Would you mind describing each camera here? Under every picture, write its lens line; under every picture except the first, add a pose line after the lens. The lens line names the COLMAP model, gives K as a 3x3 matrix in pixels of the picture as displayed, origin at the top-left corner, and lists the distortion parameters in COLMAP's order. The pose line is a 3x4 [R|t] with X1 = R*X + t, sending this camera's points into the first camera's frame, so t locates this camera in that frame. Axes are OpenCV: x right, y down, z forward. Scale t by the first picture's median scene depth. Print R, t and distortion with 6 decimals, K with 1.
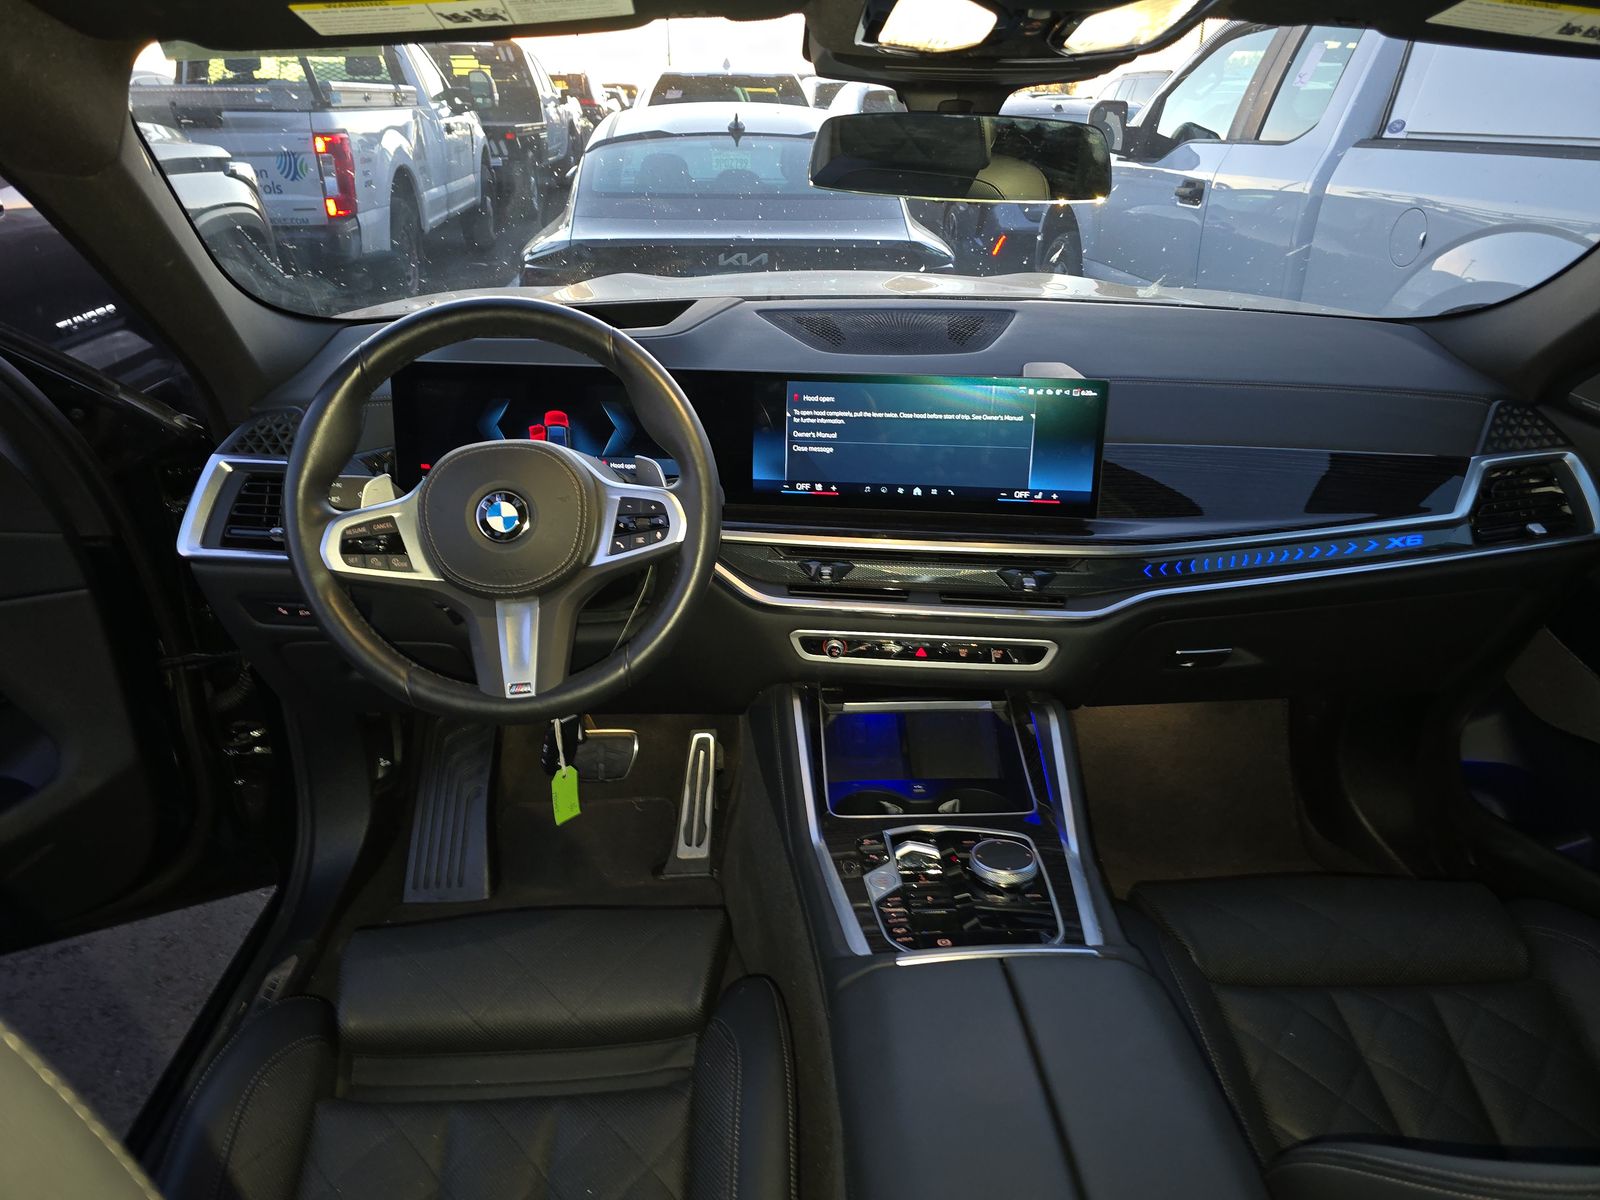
lens RADIAL K [[1082.3, 0, 838.9], [0, 1082.3, 615.3], [0, 0, 1]] dist [0.140978, -0.230092]
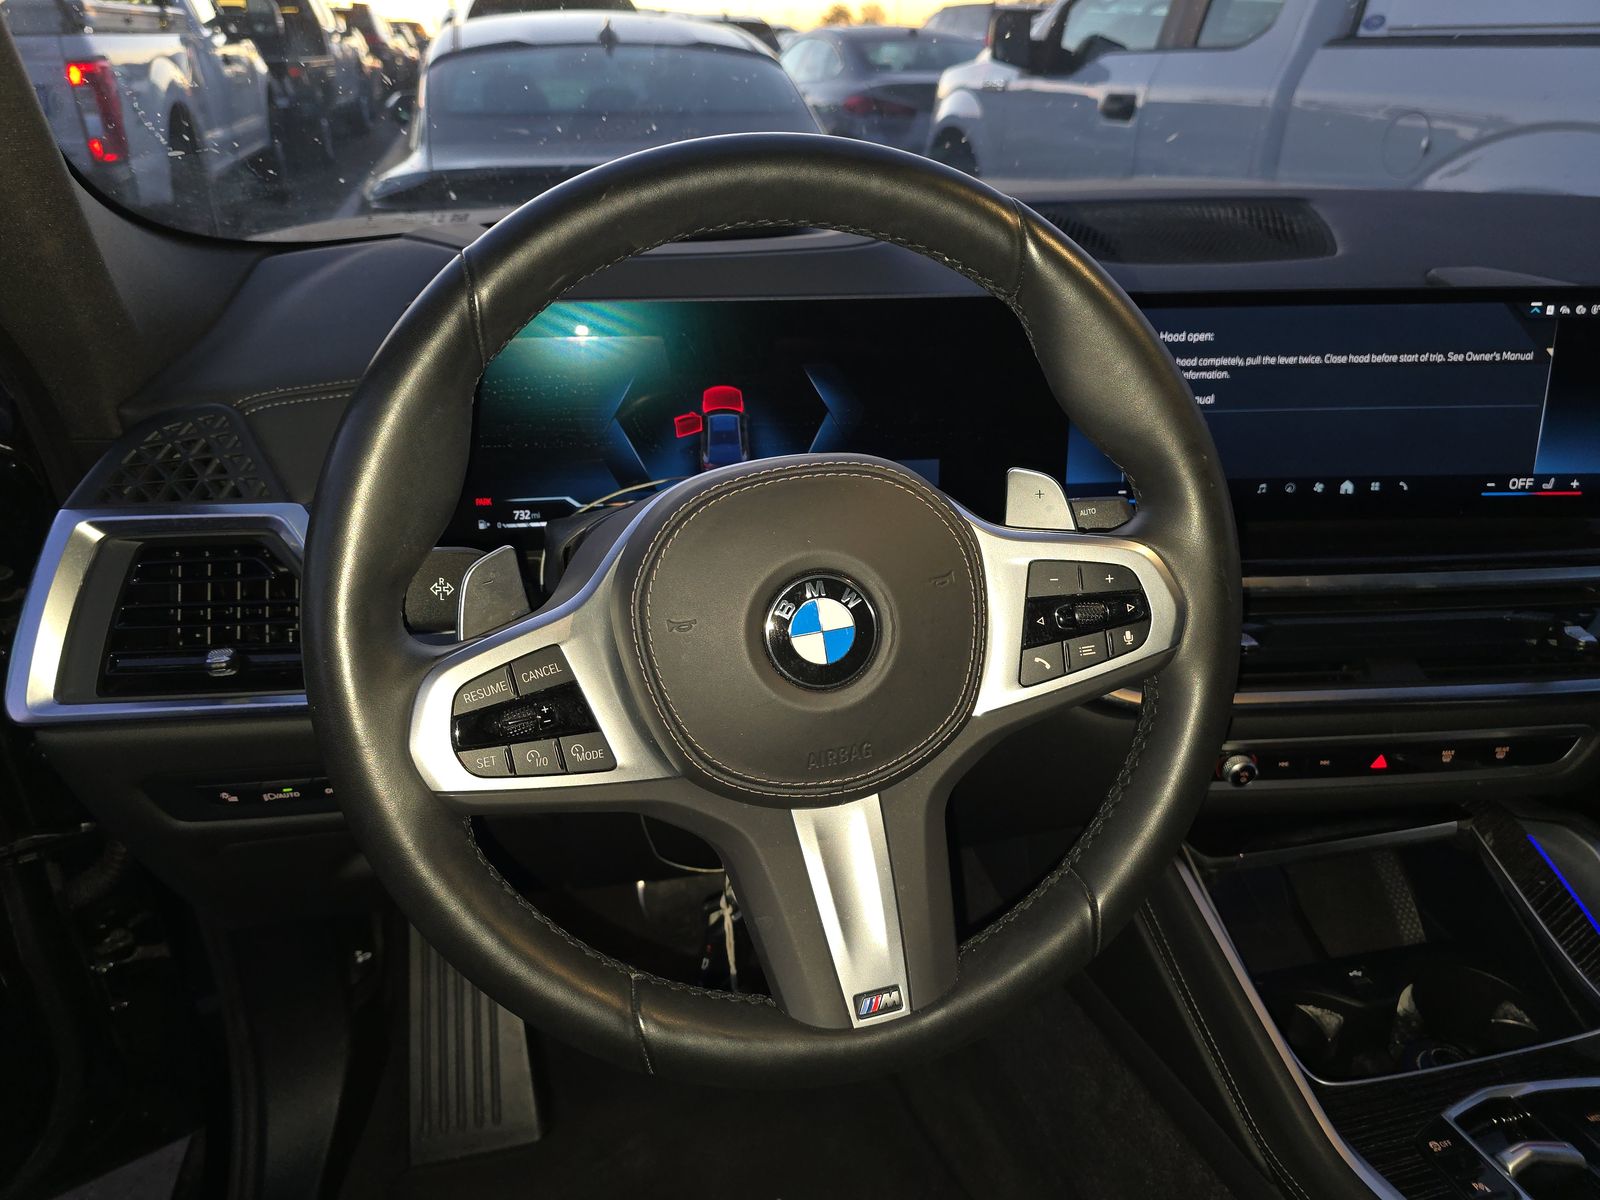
lens RADIAL K [[1060.9, 0, 800.0], [0, 1060.9, 600.0], [0, 0, 1]] dist [0.032014, -0.054029]
pose [[0.985896, -0.079949, 0.147025, -0.307604], [0.074760, 0.996379, 0.040497, -0.098367], [-0.149730, -0.028934, 0.988303, 0.469498]]
